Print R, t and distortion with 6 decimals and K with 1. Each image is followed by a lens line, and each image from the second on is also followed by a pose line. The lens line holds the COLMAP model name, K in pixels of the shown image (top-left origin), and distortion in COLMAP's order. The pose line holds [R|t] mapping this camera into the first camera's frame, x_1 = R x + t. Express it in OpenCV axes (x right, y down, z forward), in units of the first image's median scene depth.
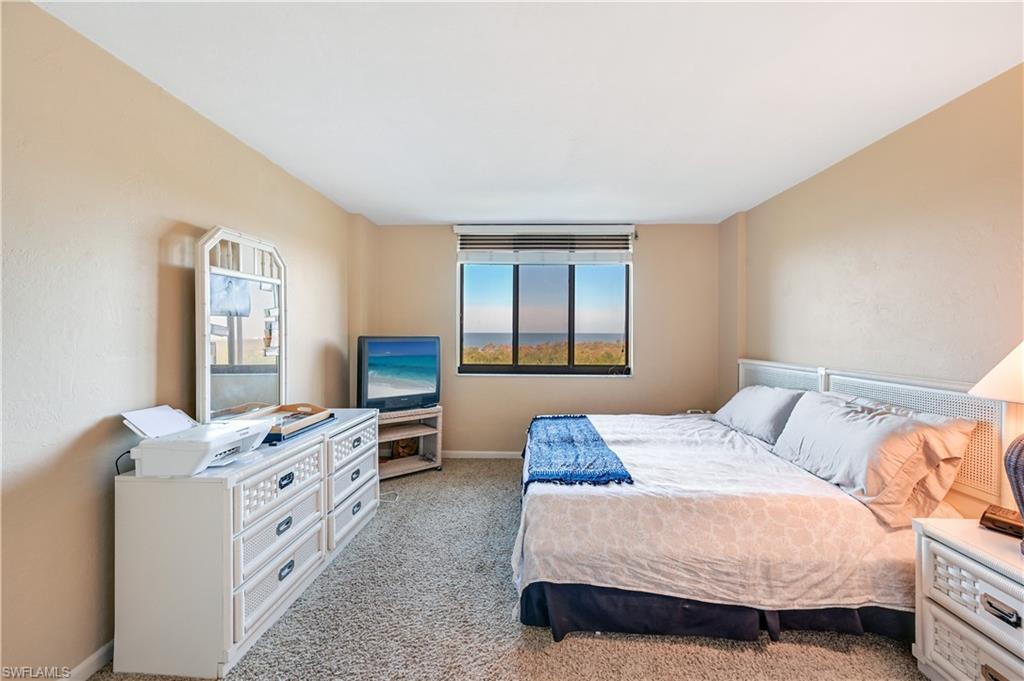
lens RADIAL K [[406.5, 0, 510.5], [0, 406.5, 331.1], [0, 0, 1]] dist [-0.000502, 0.000113]
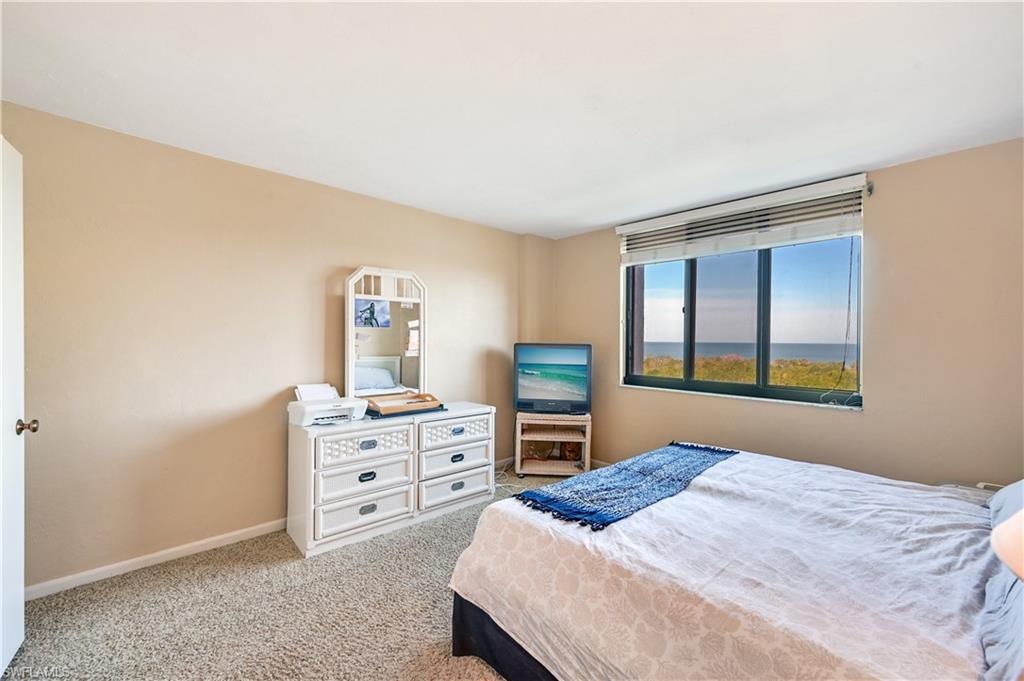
lens RADIAL K [[407.3, 0, 512.0], [0, 407.3, 340.5], [0, 0, 1]] dist [-0.000060, 0.000039]
pose [[0.719996, 0.003880, -0.693967, 0.375087], [-0.003966, 0.999991, 0.001477, 0.003960], [0.693967, 0.001689, 0.720005, 0.166014]]
